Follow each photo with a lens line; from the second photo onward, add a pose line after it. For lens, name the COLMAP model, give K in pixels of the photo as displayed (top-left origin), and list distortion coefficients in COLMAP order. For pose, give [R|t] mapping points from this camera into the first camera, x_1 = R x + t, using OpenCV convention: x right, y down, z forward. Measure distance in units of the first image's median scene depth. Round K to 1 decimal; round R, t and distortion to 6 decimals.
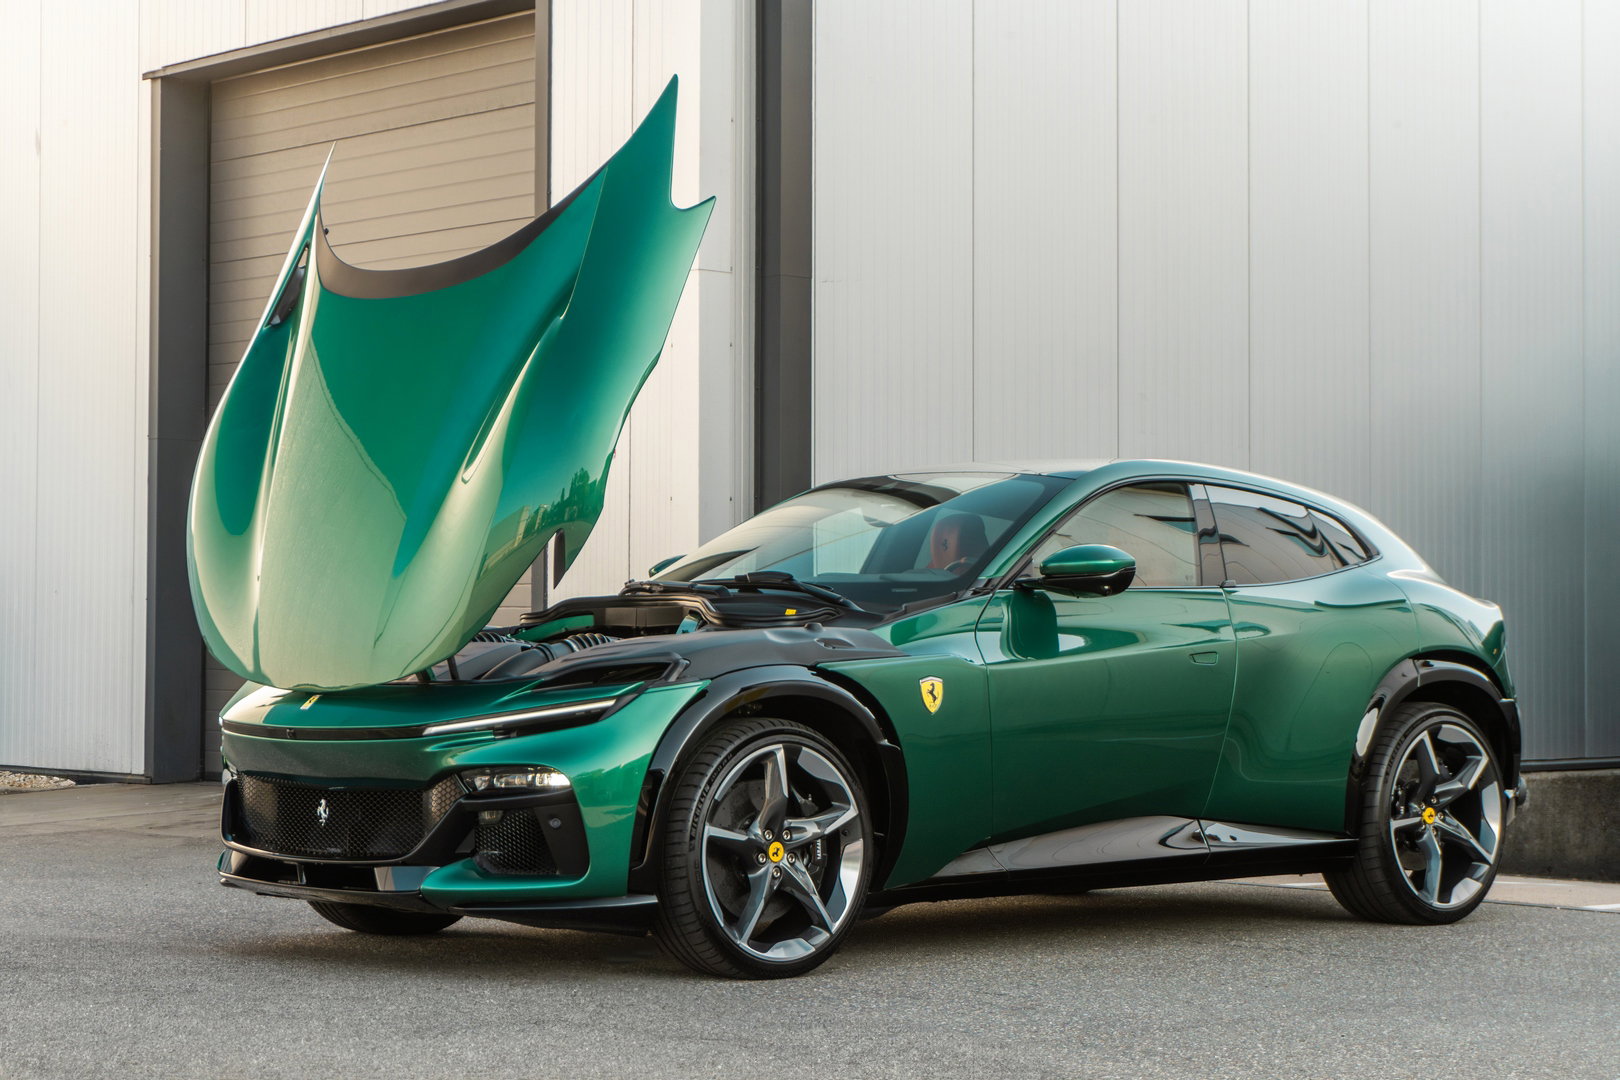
lens RADIAL K [[3215.5, 0, 810.0], [0, 3215.5, 540.0], [0, 0, 1]] dist [0.002521, -0.034137]
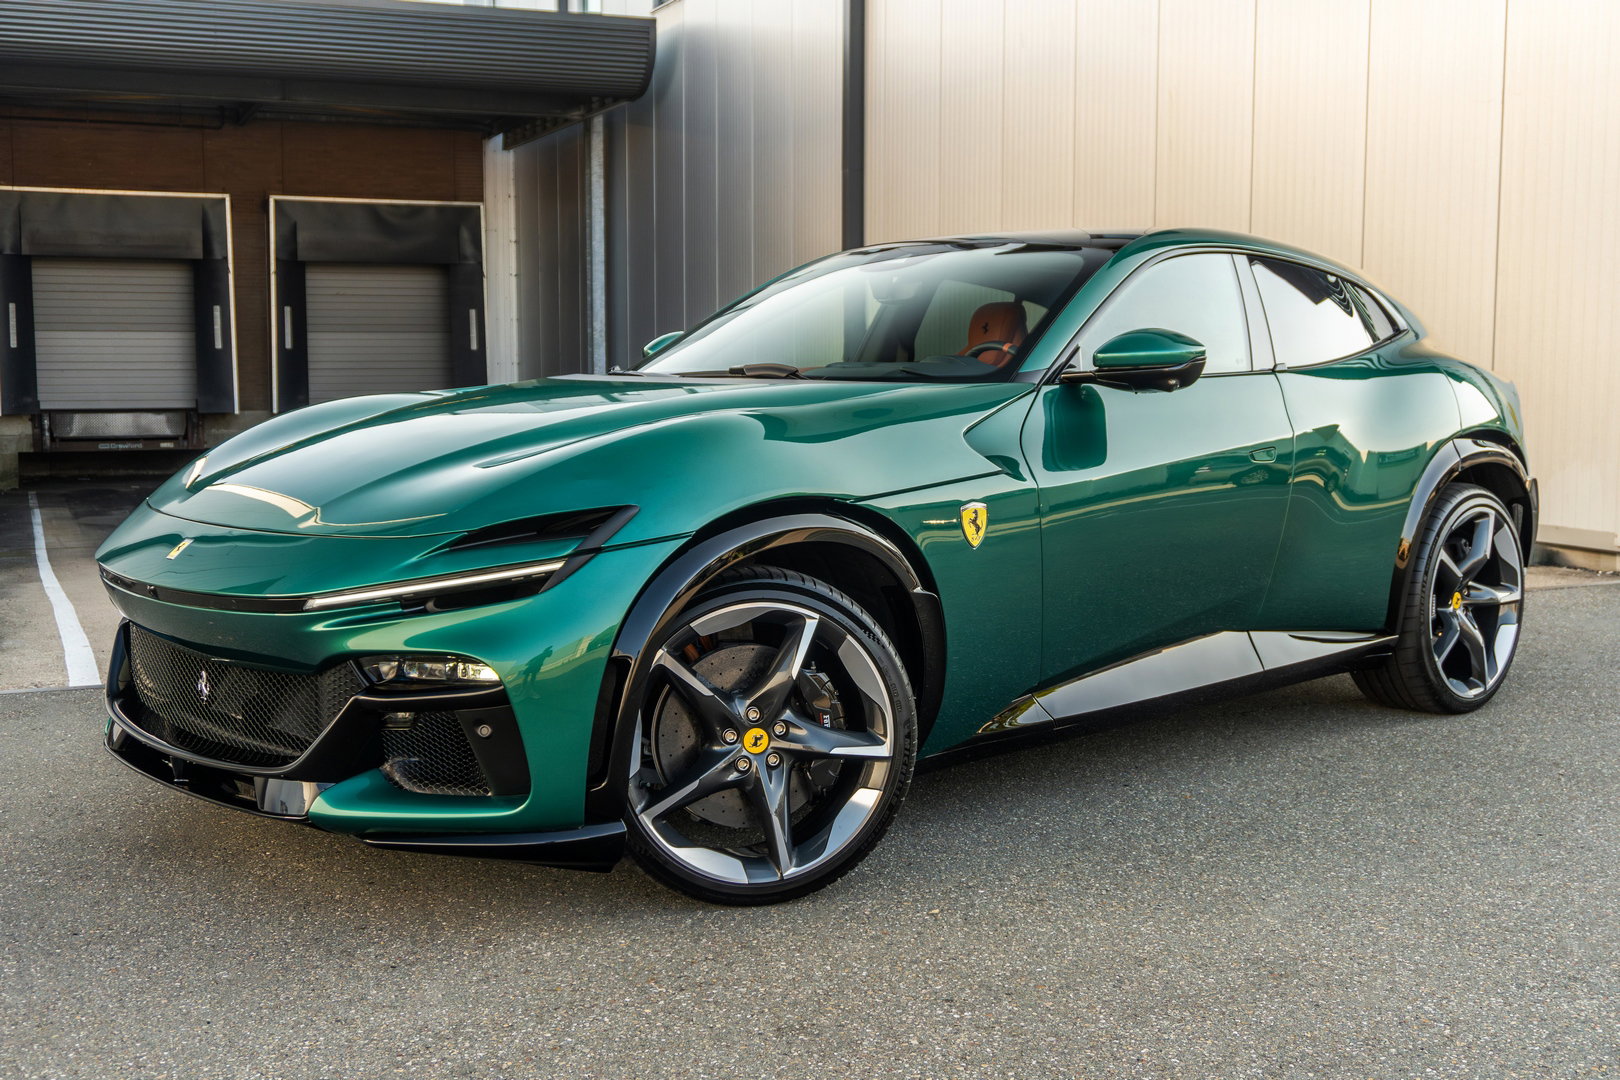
lens RADIAL K [[1874.1, 0, 808.8], [0, 1874.1, 564.6], [0, 0, 1]] dist [0.089135, 0.010045]
pose [[0.999959, -0.007197, 0.005575, -0.006867], [0.006299, 0.989115, 0.147011, -0.012259], [-0.006573, -0.146970, 0.989119, 0.570185]]
